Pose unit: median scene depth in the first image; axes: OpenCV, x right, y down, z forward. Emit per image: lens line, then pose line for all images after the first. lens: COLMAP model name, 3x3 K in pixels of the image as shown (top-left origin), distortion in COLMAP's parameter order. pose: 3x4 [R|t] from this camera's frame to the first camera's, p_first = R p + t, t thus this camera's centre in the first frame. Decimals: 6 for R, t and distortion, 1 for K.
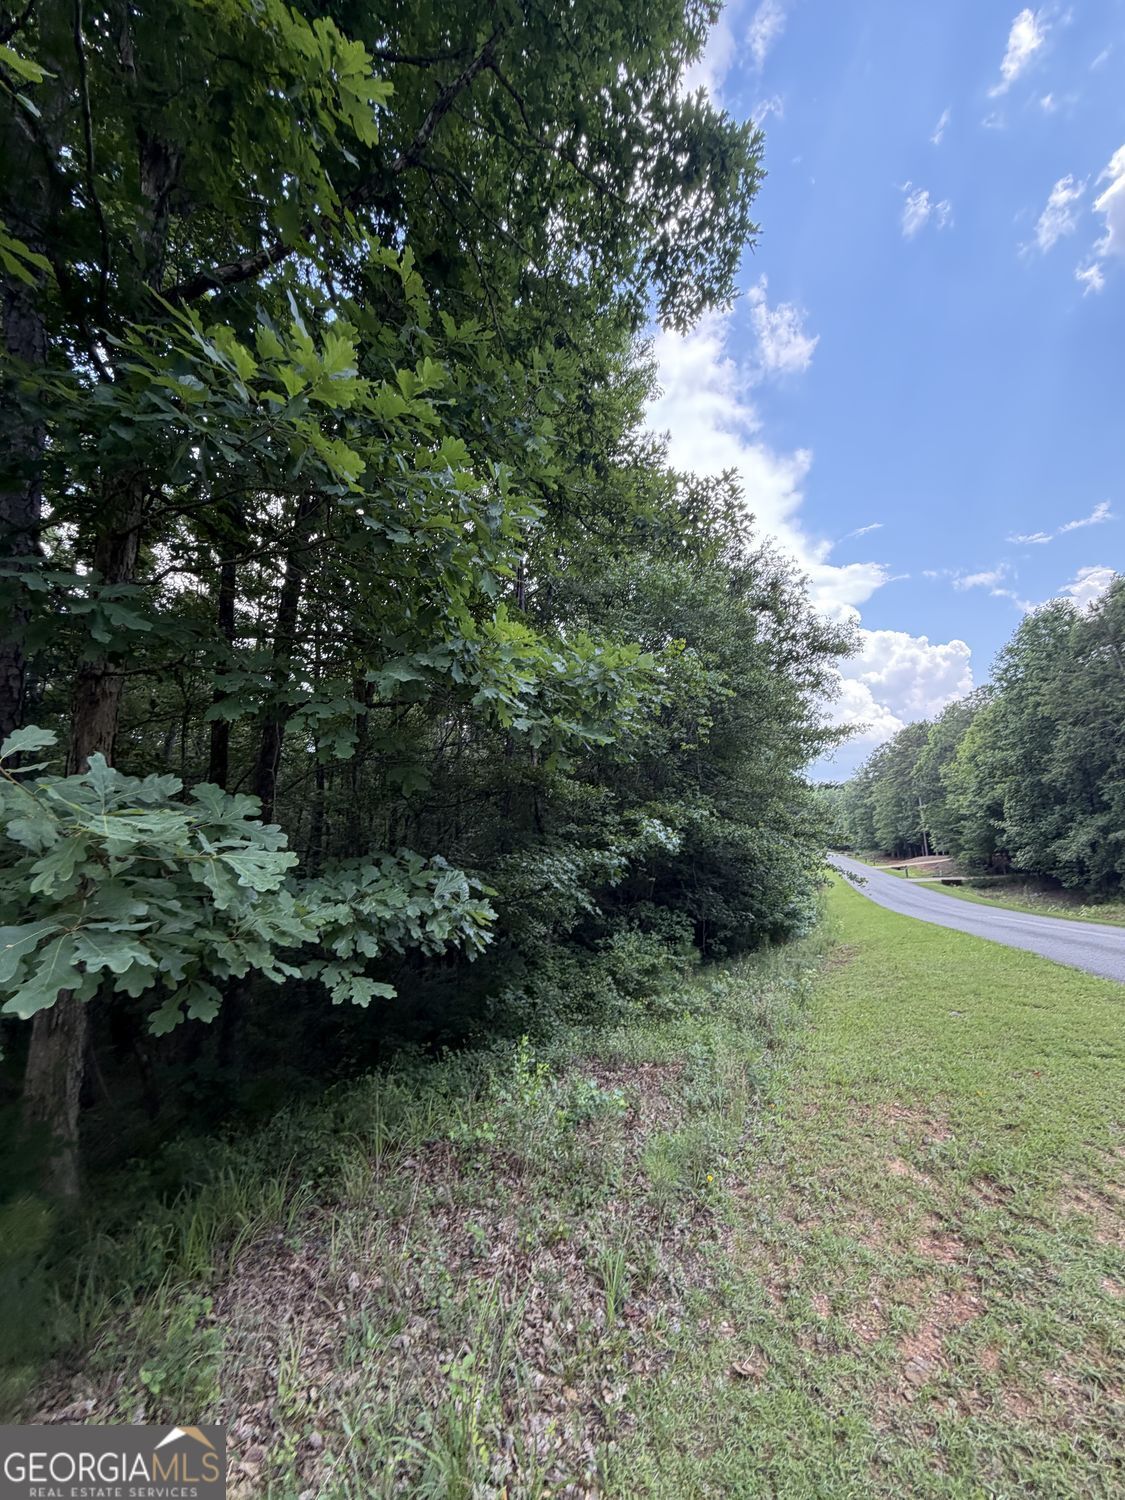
lens RADIAL K [[599.9, 0, 563.1], [0, 599.9, 743.6], [0, 0, 1]] dist [0.000832, 0.000241]
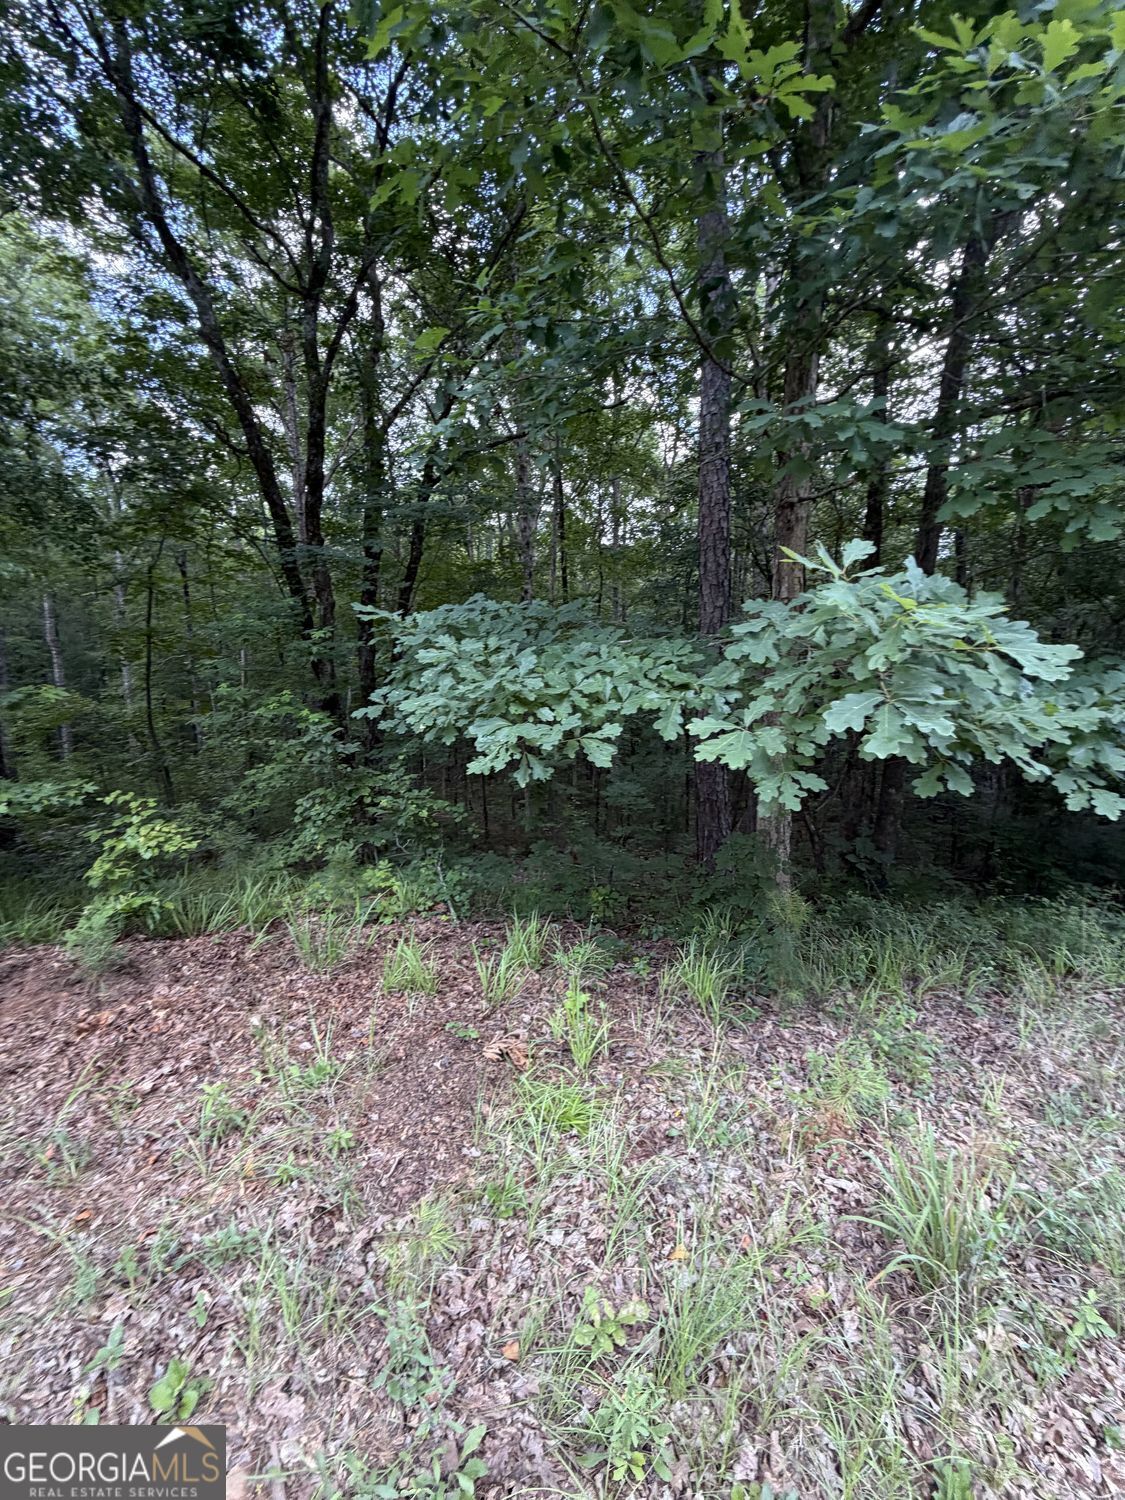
lens RADIAL K [[599.9, 0, 563.1], [0, 599.9, 743.6], [0, 0, 1]] dist [0.000832, 0.000241]
pose [[0.585243, 0.125288, -0.801120, -0.113823], [0.122342, 0.963037, 0.239985, 0.002998], [0.801575, -0.238460, 0.548283, -0.169382]]
